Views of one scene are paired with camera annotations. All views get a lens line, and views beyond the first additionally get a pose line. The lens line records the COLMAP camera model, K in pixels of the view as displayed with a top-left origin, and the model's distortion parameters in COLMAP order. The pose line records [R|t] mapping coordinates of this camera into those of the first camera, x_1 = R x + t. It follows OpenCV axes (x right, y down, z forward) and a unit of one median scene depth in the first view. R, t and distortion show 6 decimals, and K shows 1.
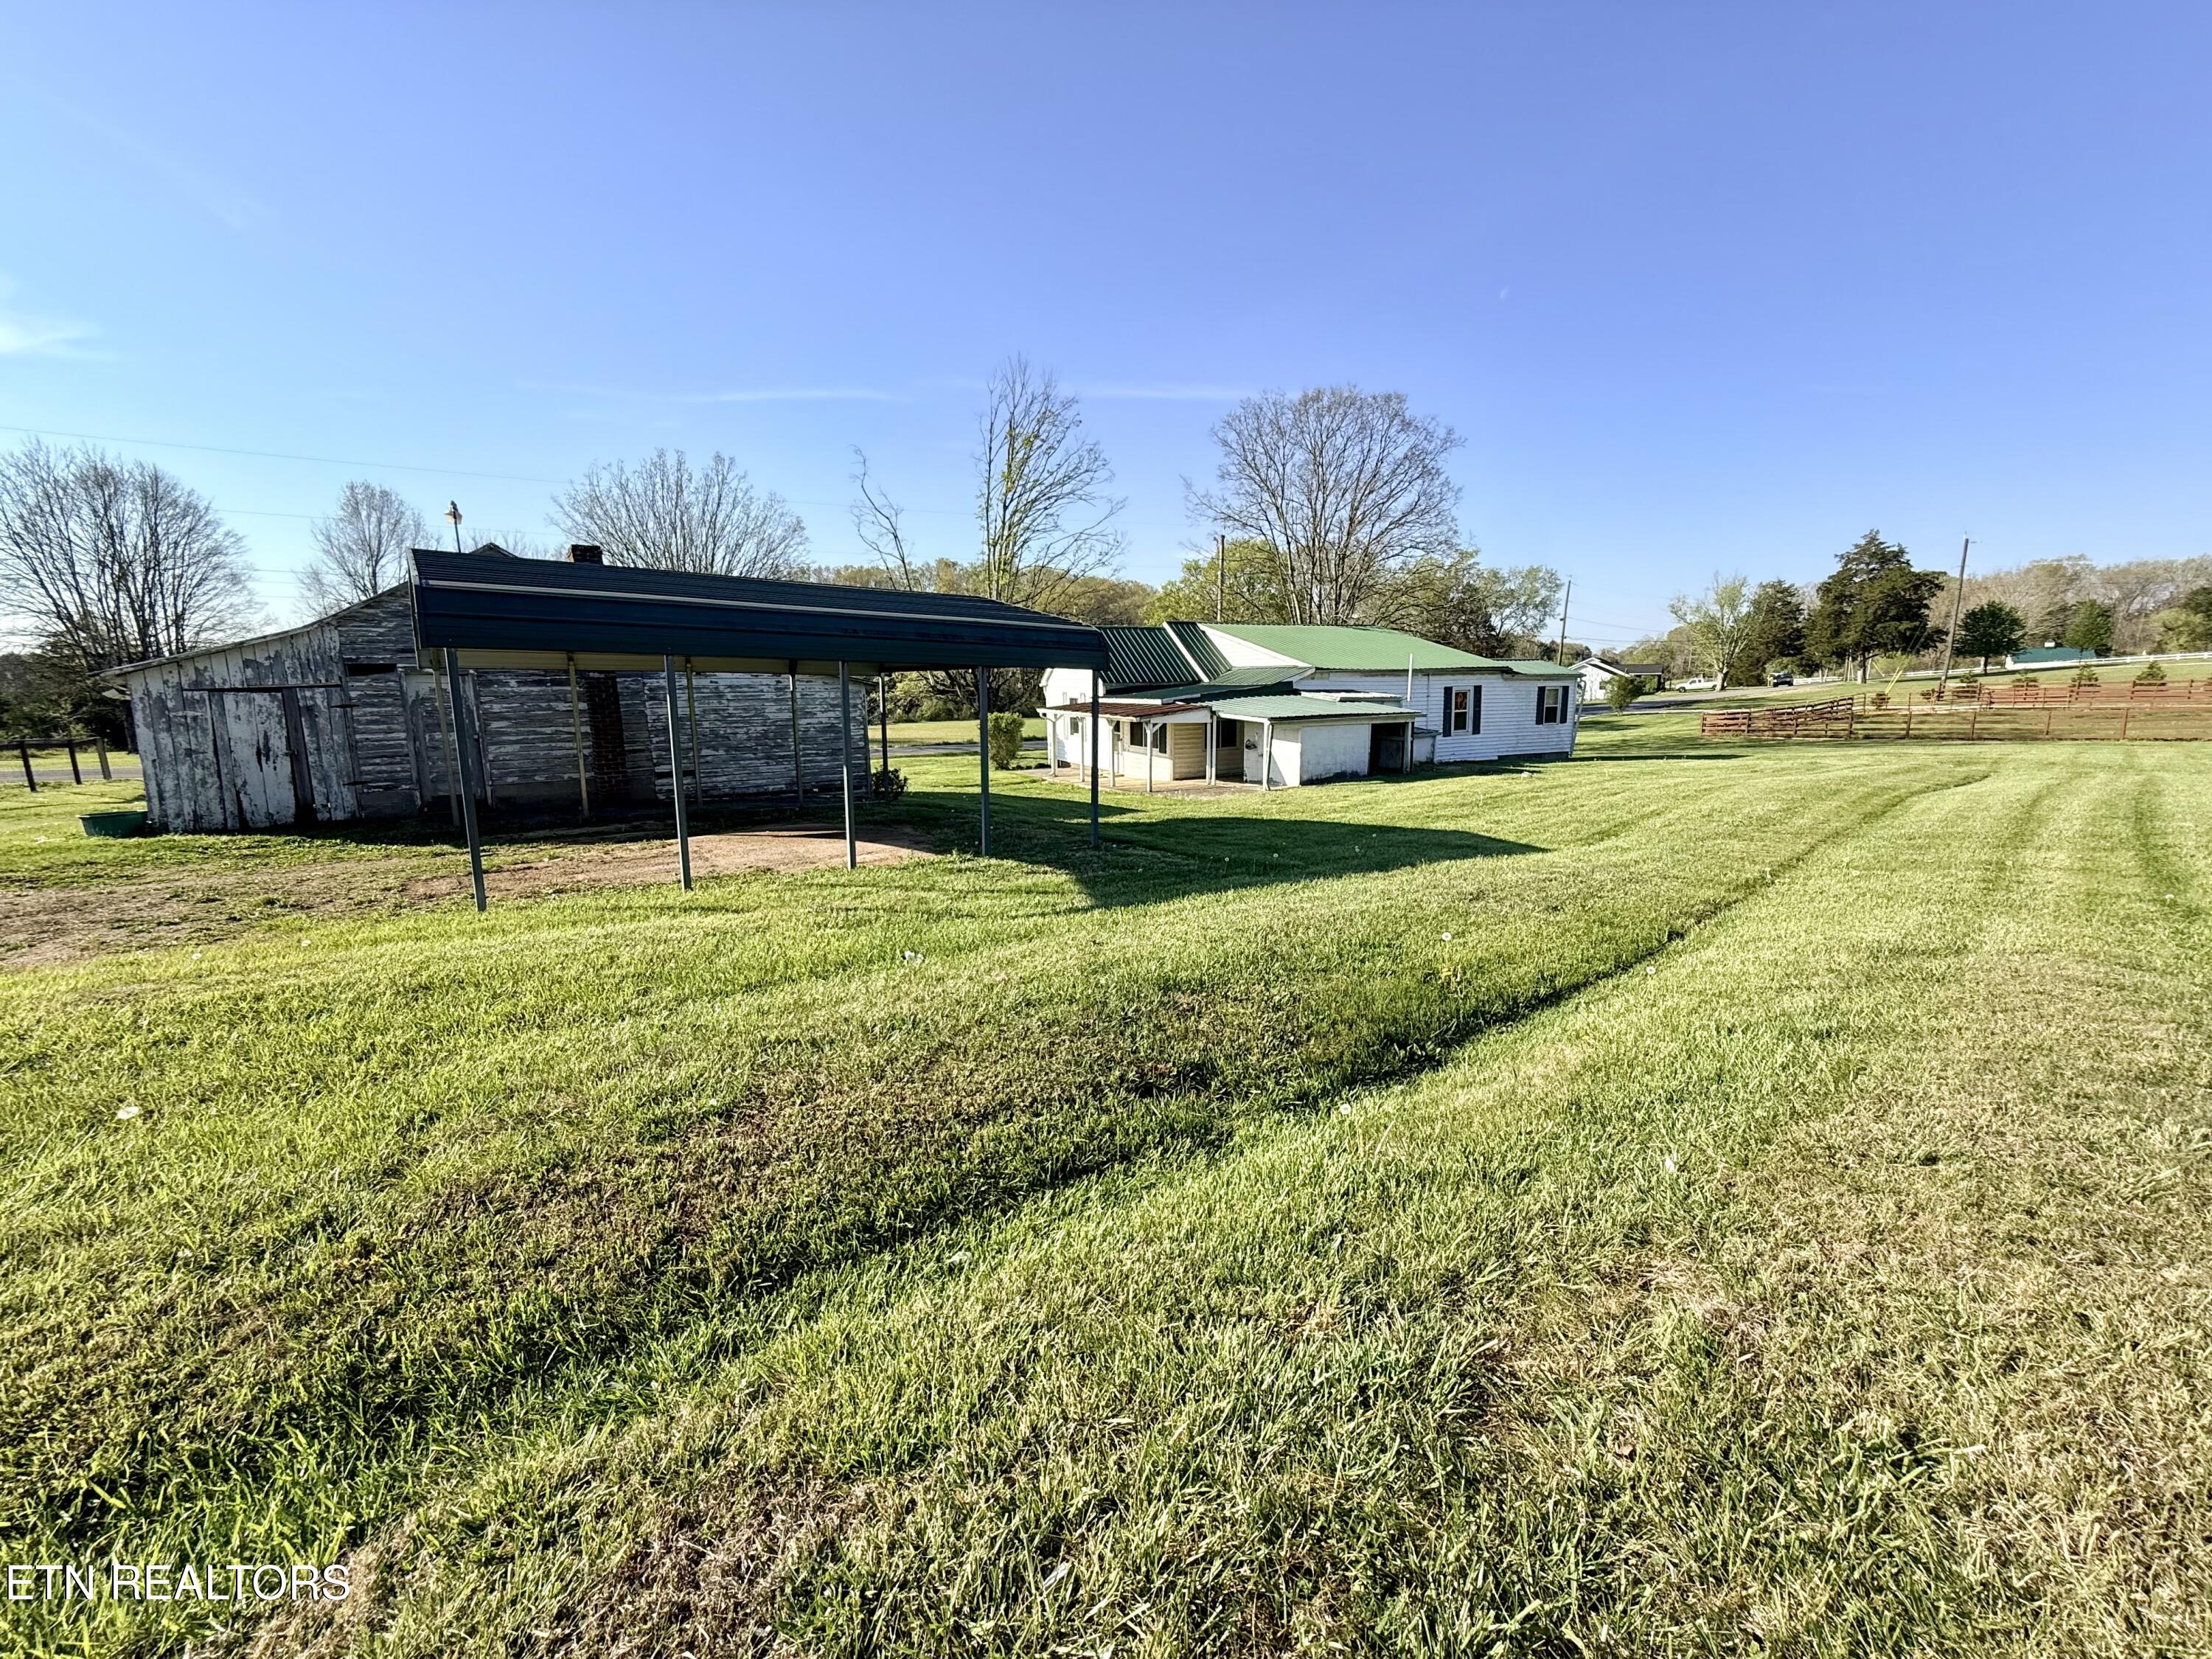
lens RADIAL K [[885.9, 0, 1106.0], [0, 885.9, 829.5], [0, 0, 1]] dist [-0.001659, -0.000250]
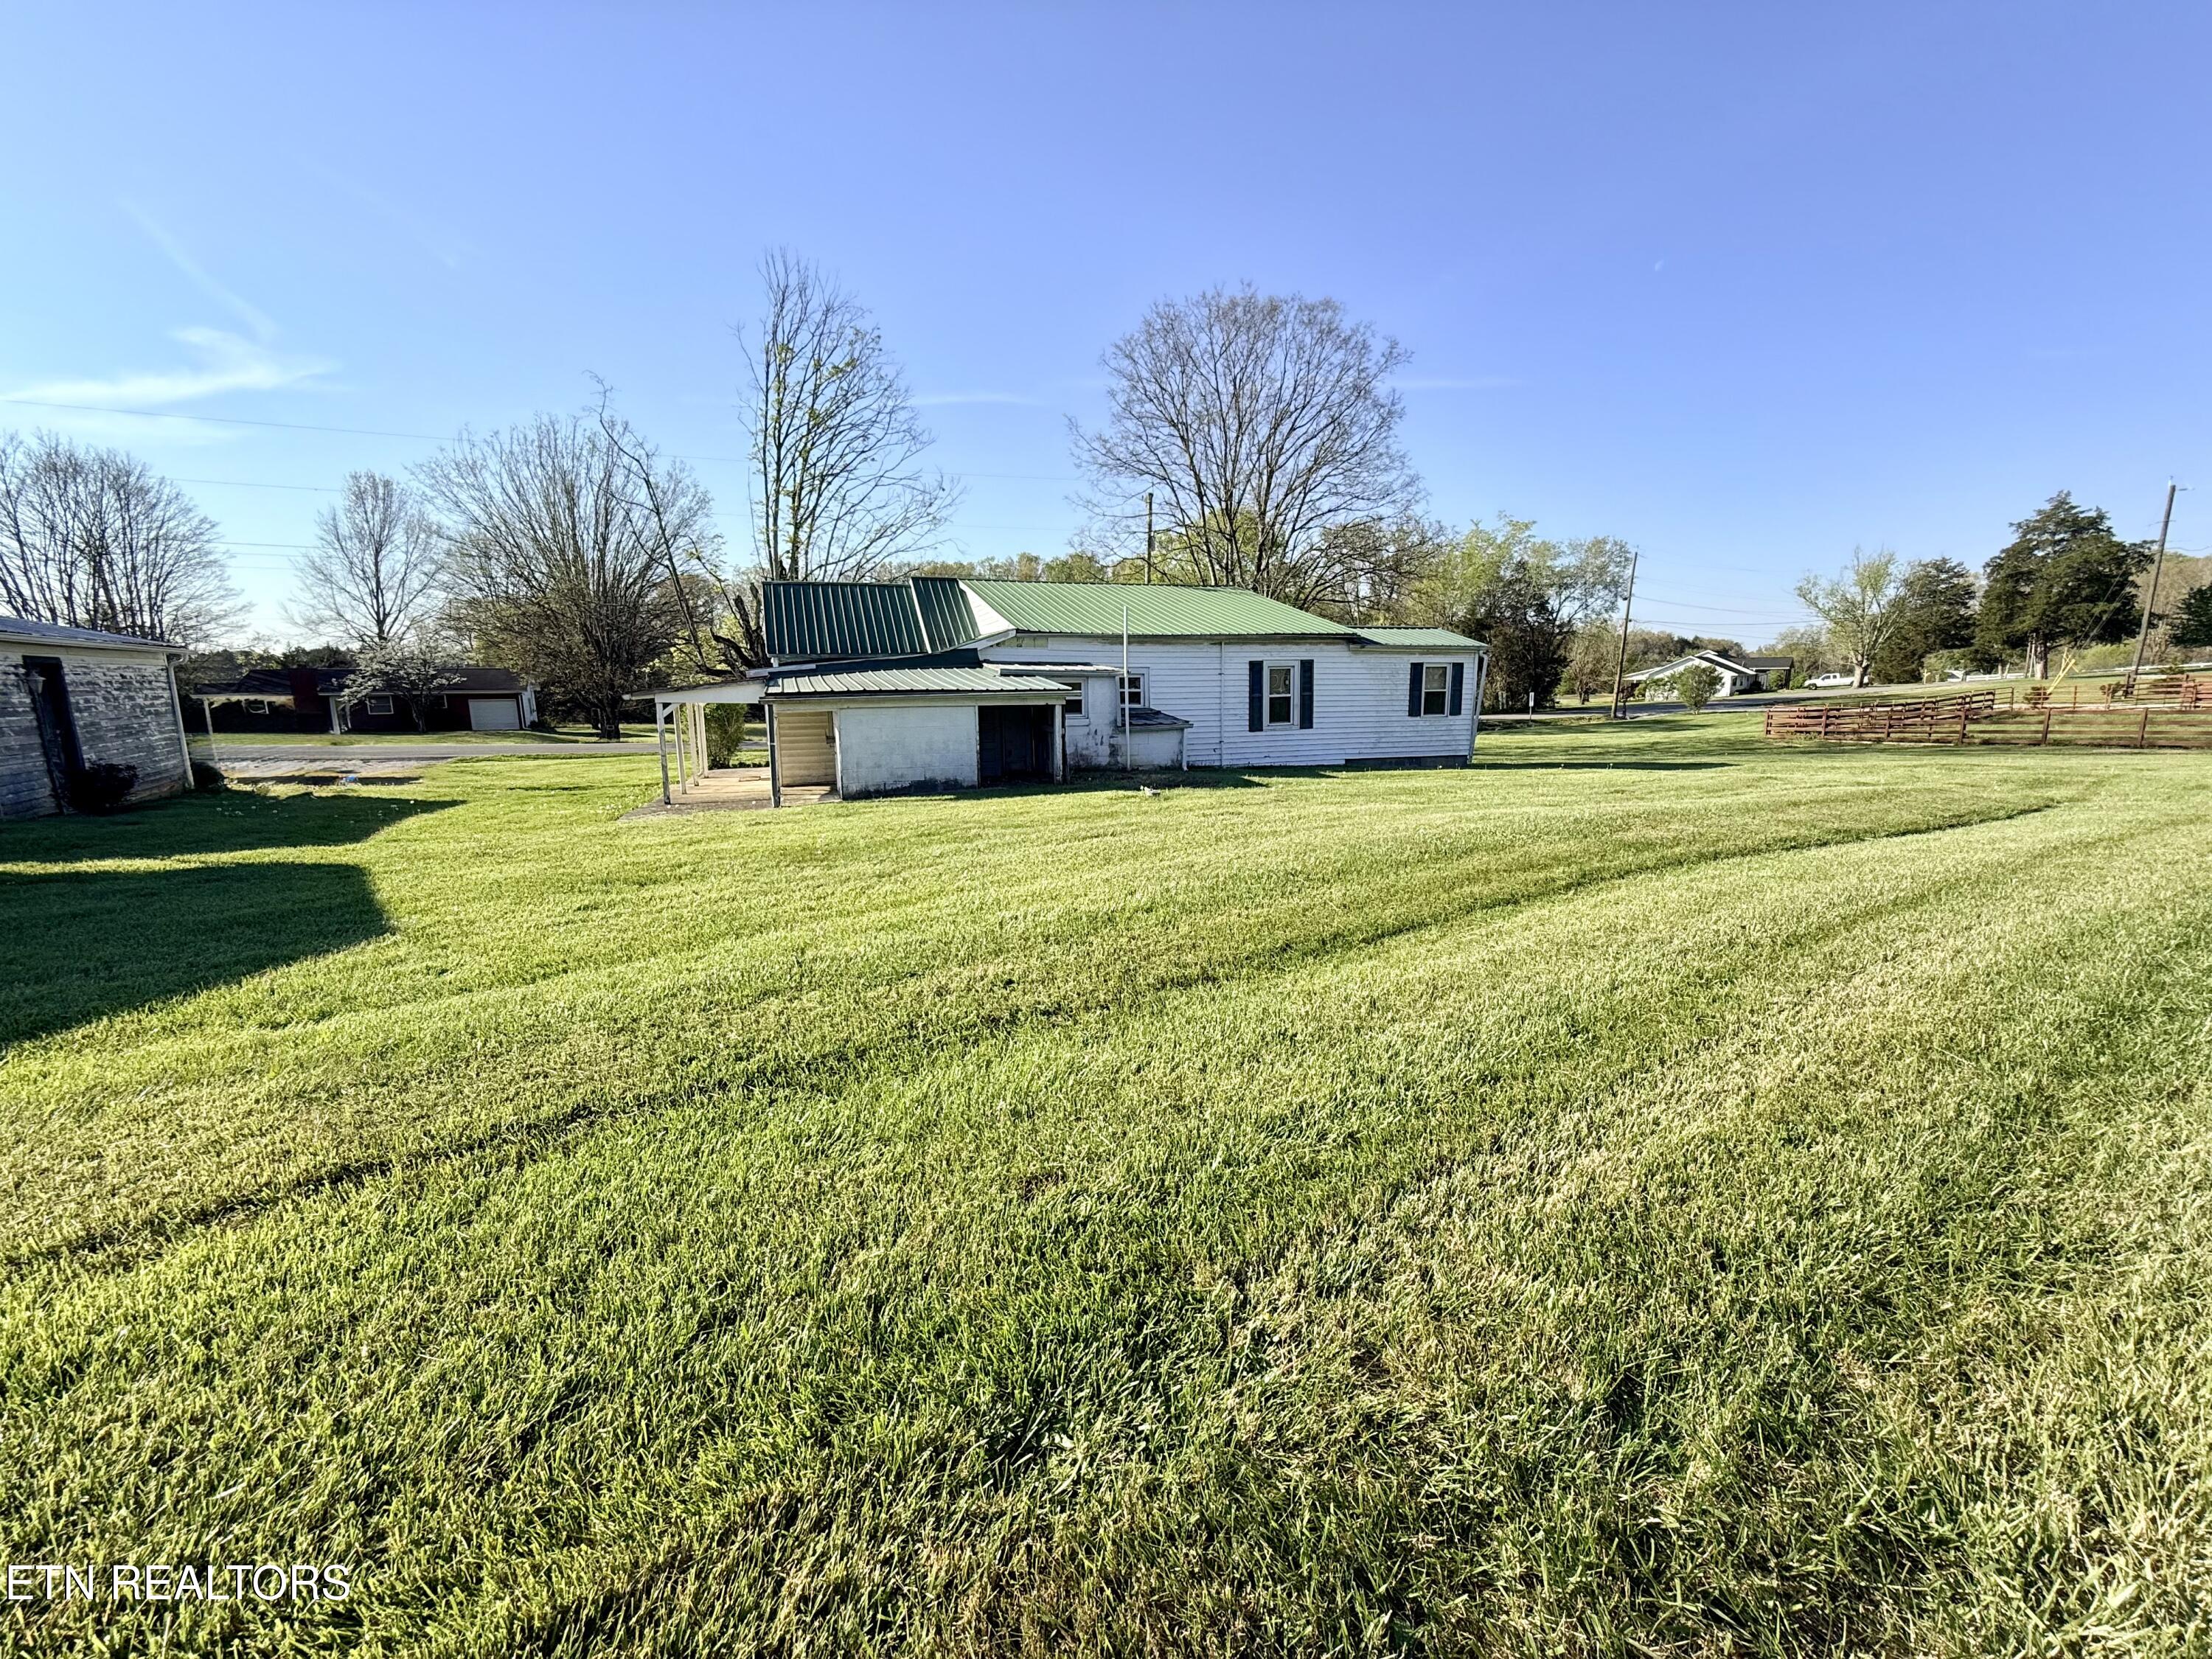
lens RADIAL K [[878.1, 0, 1106.0], [0, 878.1, 829.5], [0, 0, 1]] dist [-0.000546, -0.000073]
pose [[0.991336, 0.026262, -0.128700, 0.117588], [-0.025796, 0.999653, 0.005282, -0.008478], [0.128794, -0.001917, 0.991669, 0.091588]]
